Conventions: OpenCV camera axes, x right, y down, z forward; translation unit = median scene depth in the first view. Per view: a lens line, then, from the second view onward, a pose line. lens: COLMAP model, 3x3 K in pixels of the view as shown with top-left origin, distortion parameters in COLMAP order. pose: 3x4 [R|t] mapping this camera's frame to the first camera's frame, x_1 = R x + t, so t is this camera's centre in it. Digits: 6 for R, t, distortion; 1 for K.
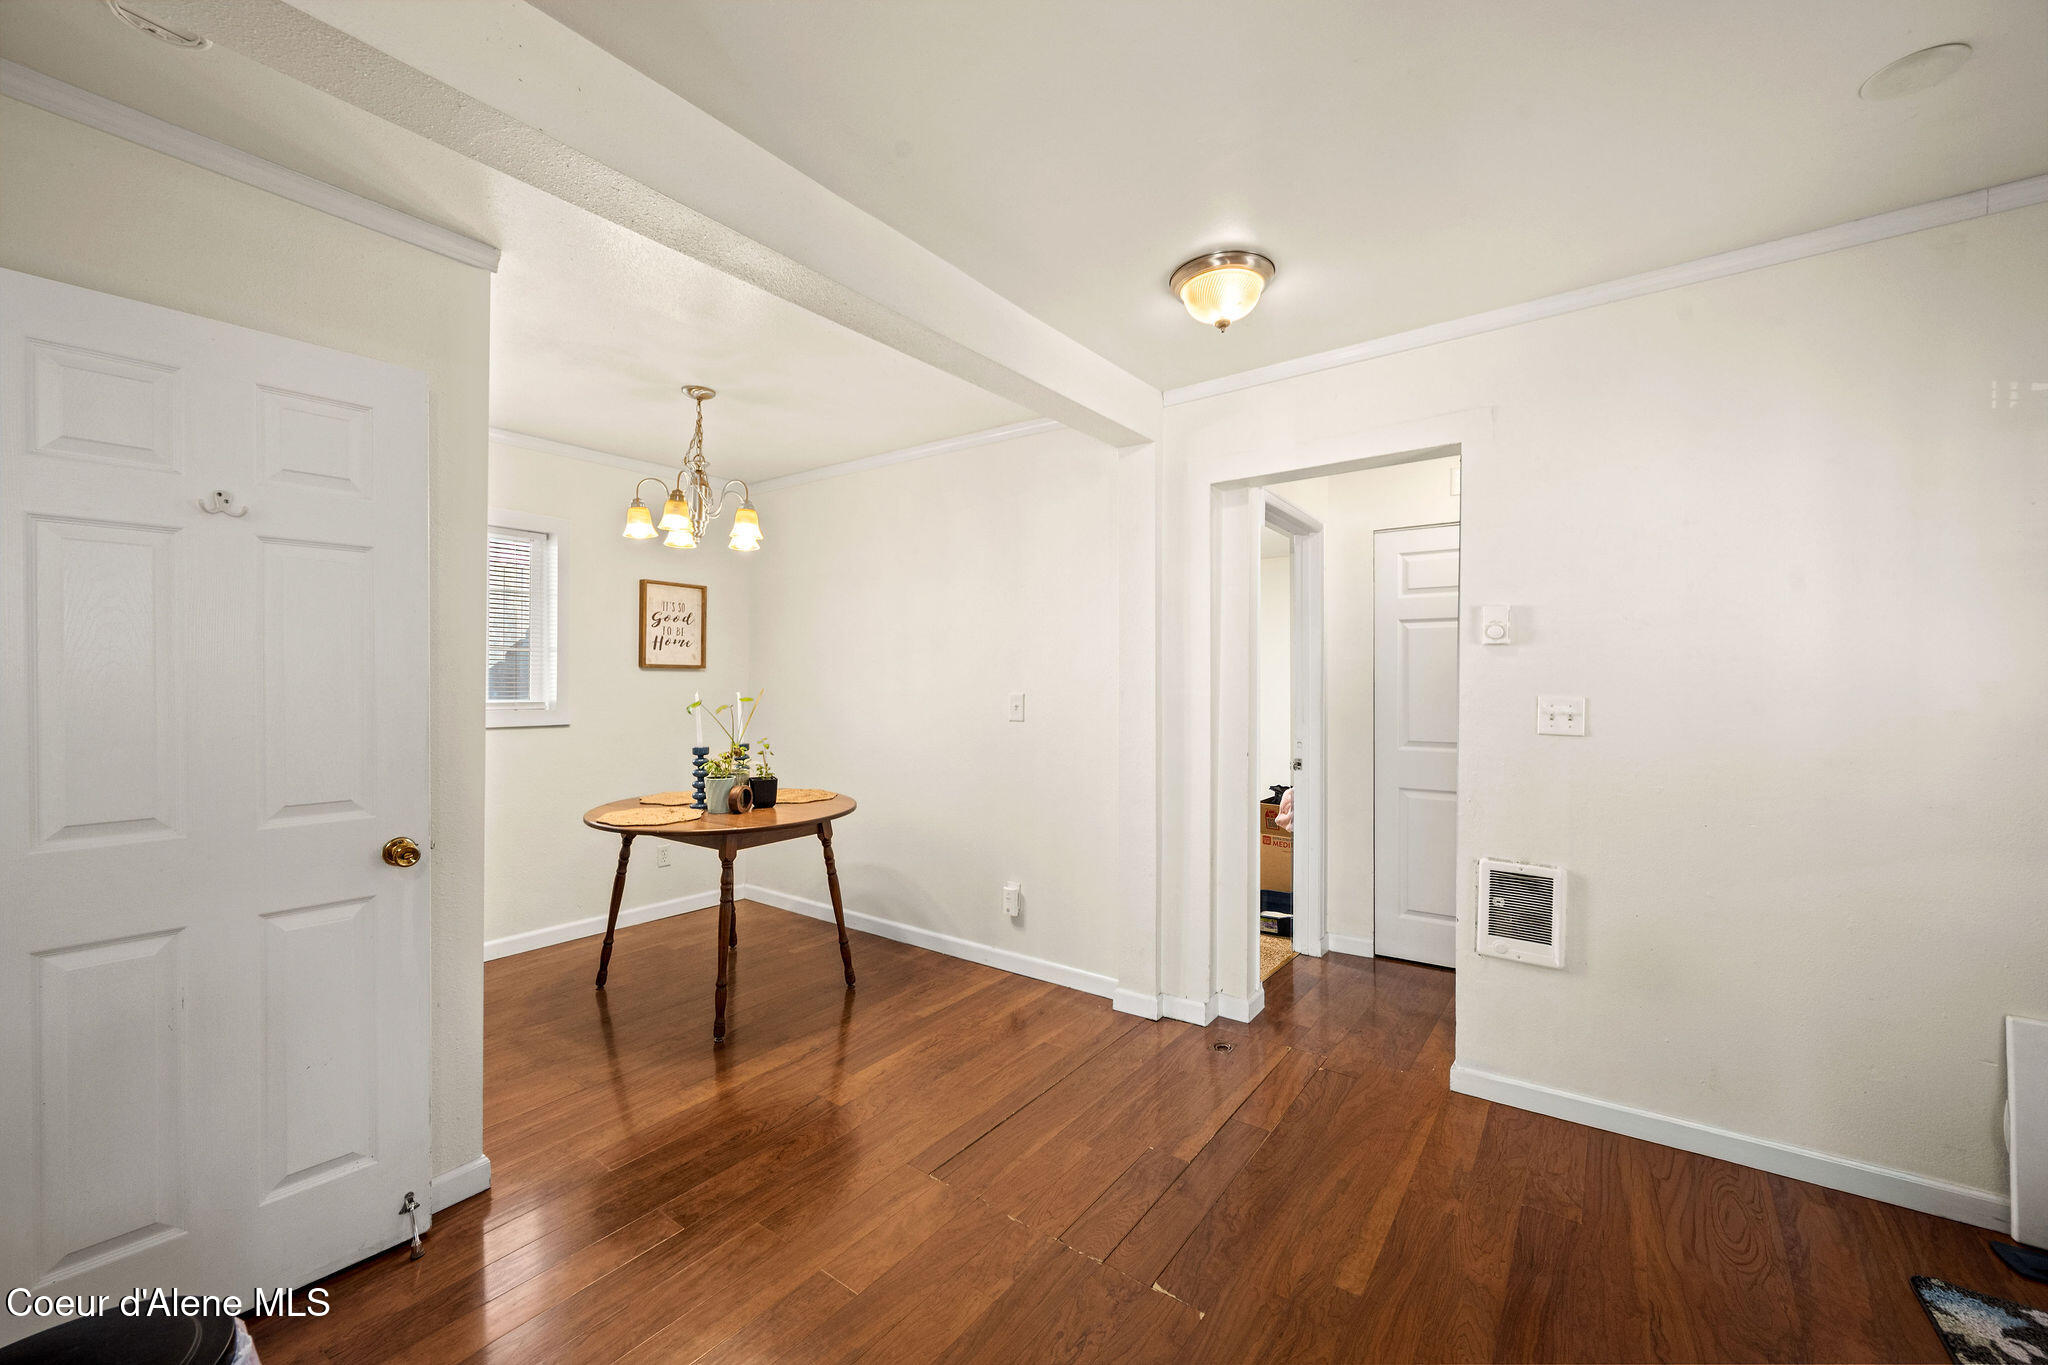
lens RADIAL K [[805.2, 0, 1029.4], [0, 805.2, 684.0], [0, 0, 1]] dist [-0.001023, -0.000081]
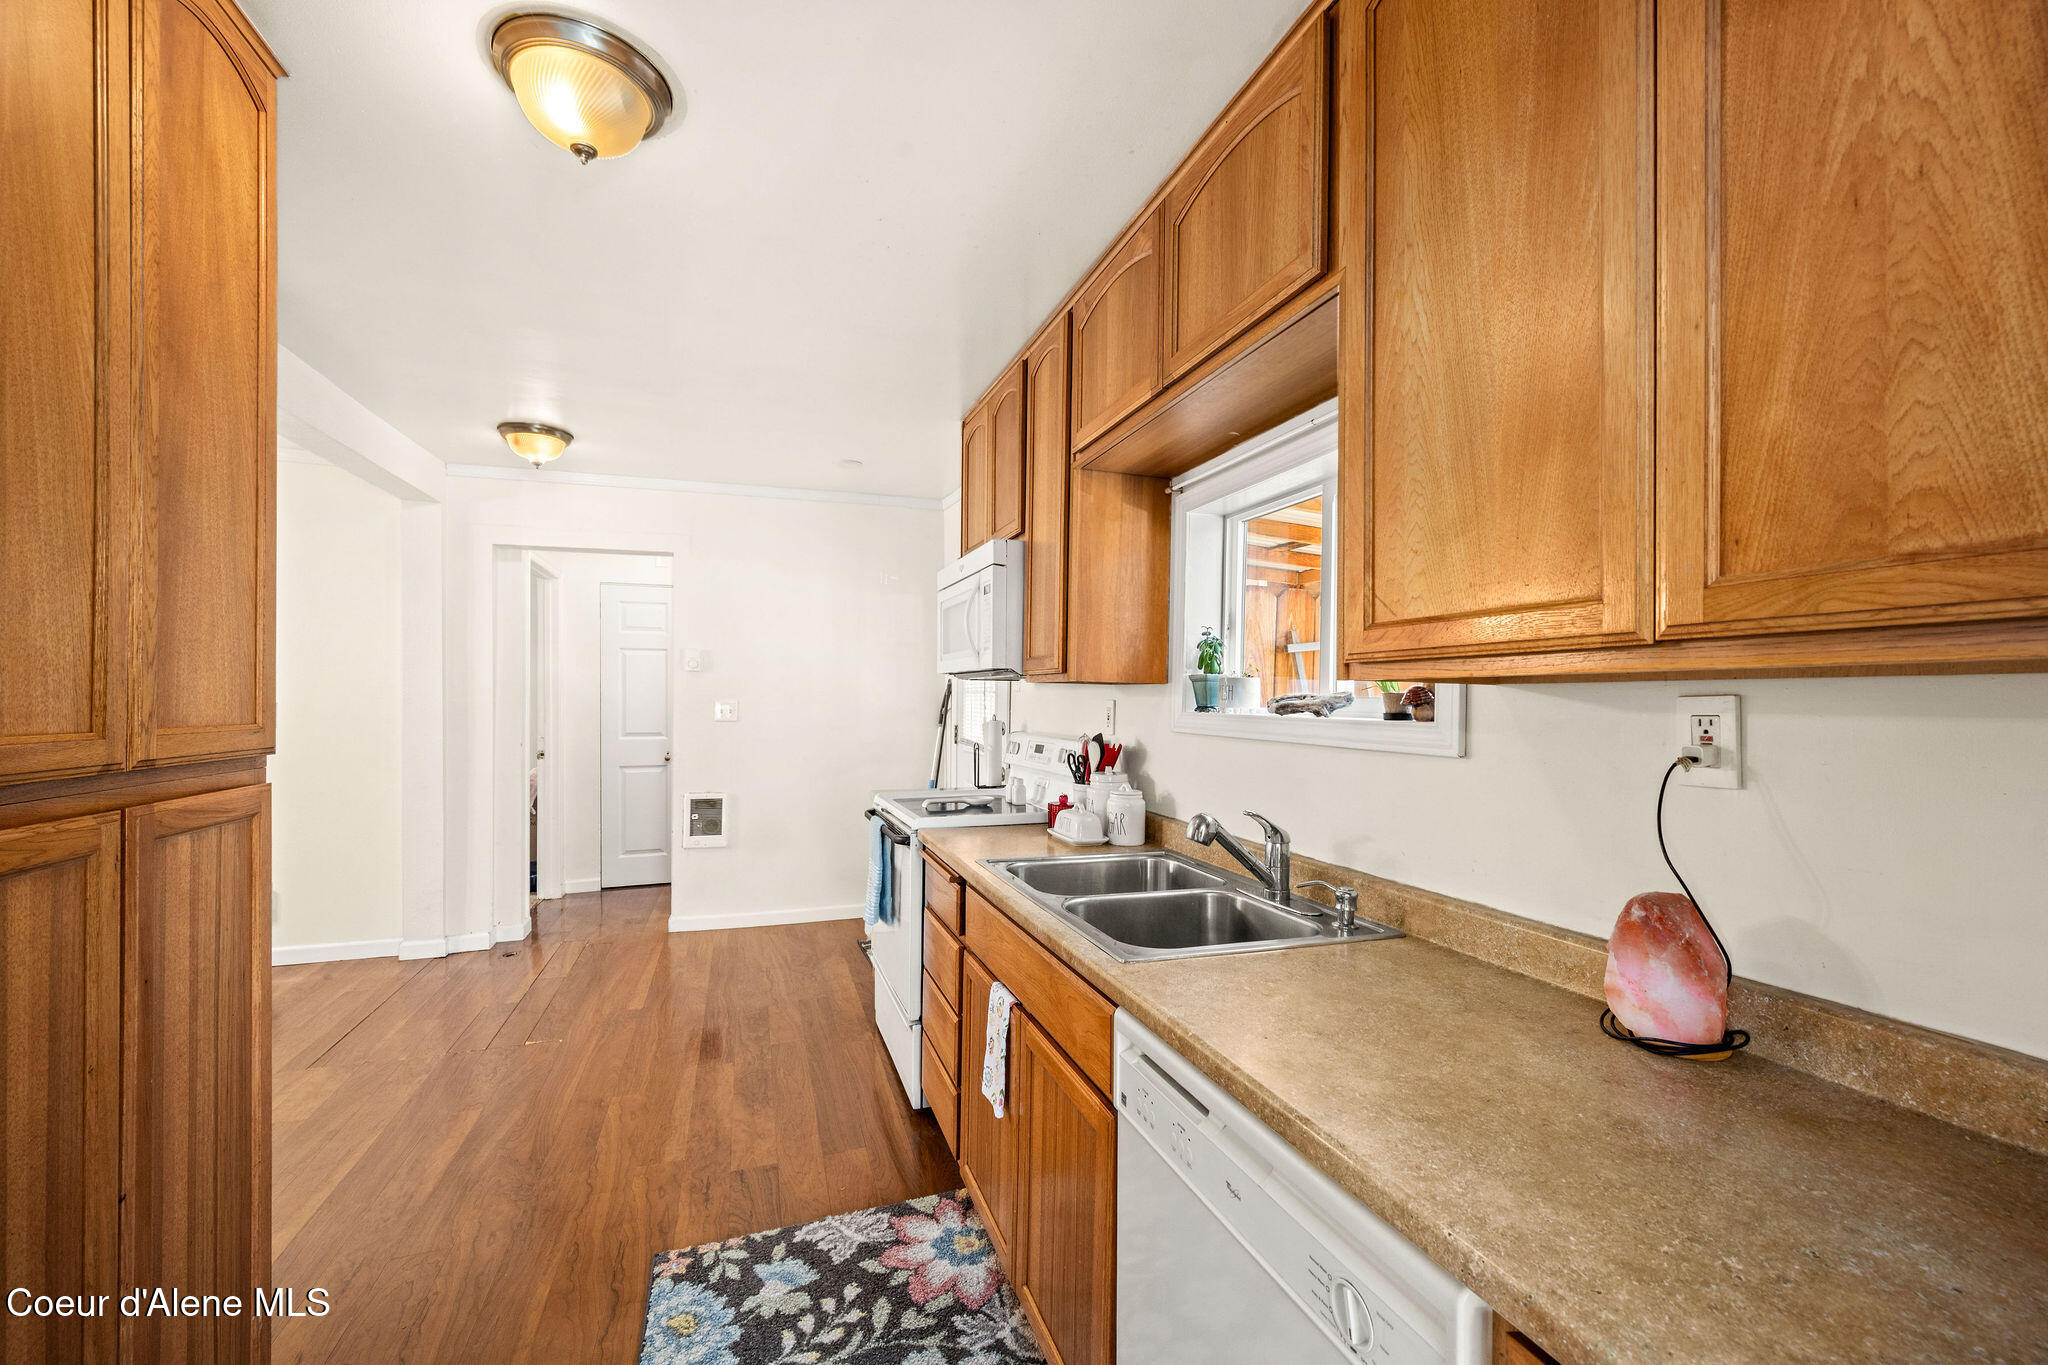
lens RADIAL K [[824.4, 0, 1031.8], [0, 824.4, 699.4], [0, 0, 1]] dist [0.000201, 0.000028]
pose [[0.567771, -0.005967, 0.823165, -0.481310], [-0.001735, 0.999963, 0.008445, -0.004396], [-0.823185, -0.006222, 0.567740, -0.630645]]
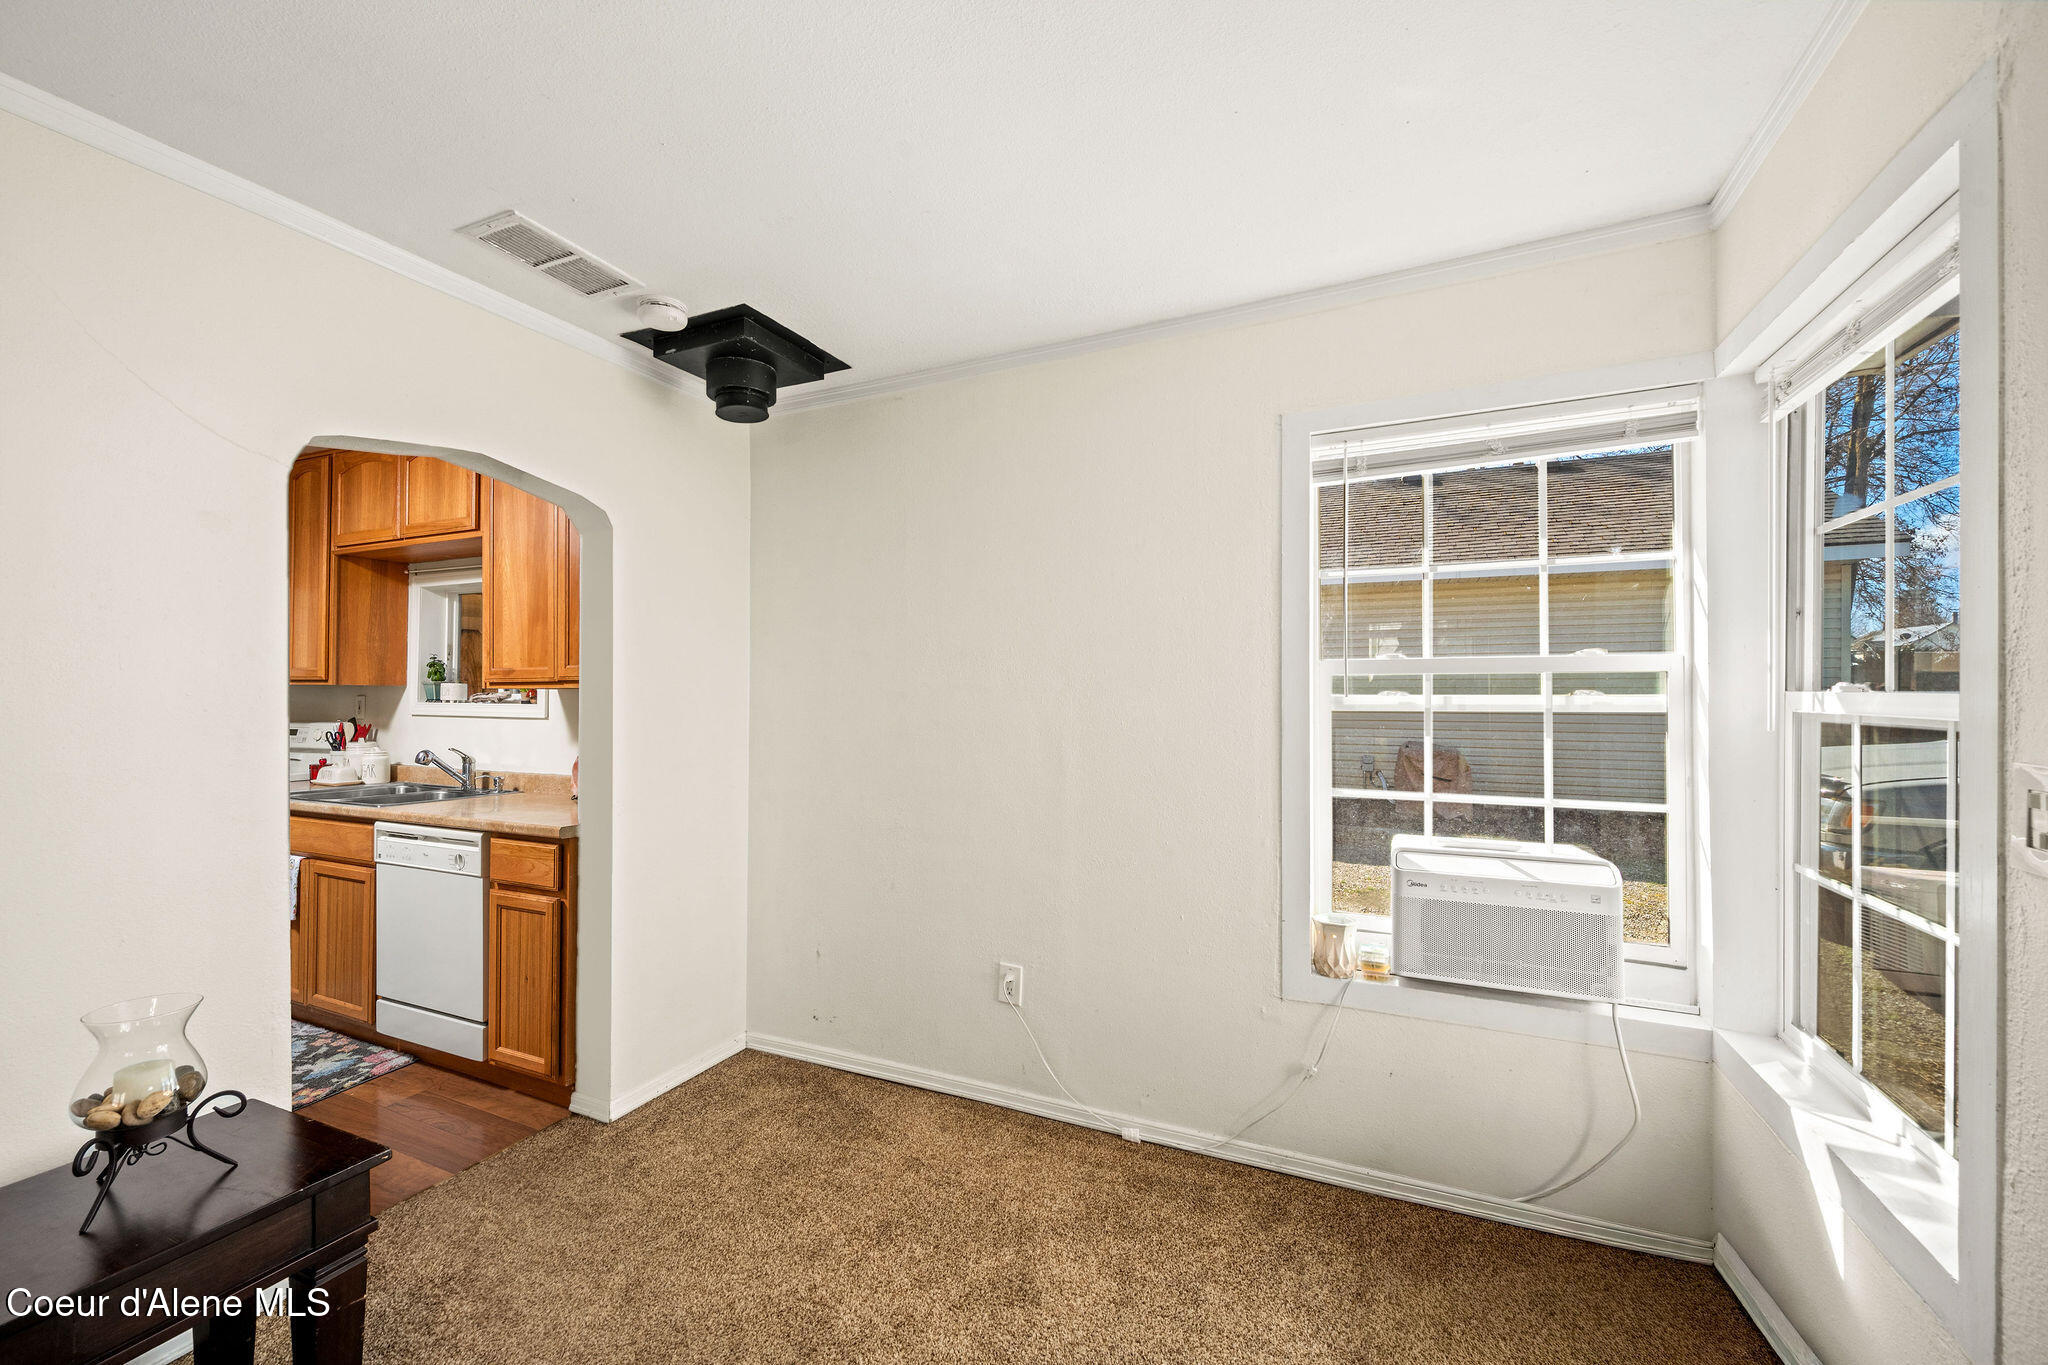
lens RADIAL K [[805.2, 0, 1029.4], [0, 805.2, 684.0], [0, 0, 1]] dist [-0.001023, -0.000081]
pose [[-0.199968, -0.005722, 0.979786, -1.412671], [-0.001874, 0.999983, 0.005458, -0.030052], [-0.979801, -0.000745, -0.199975, -1.107581]]
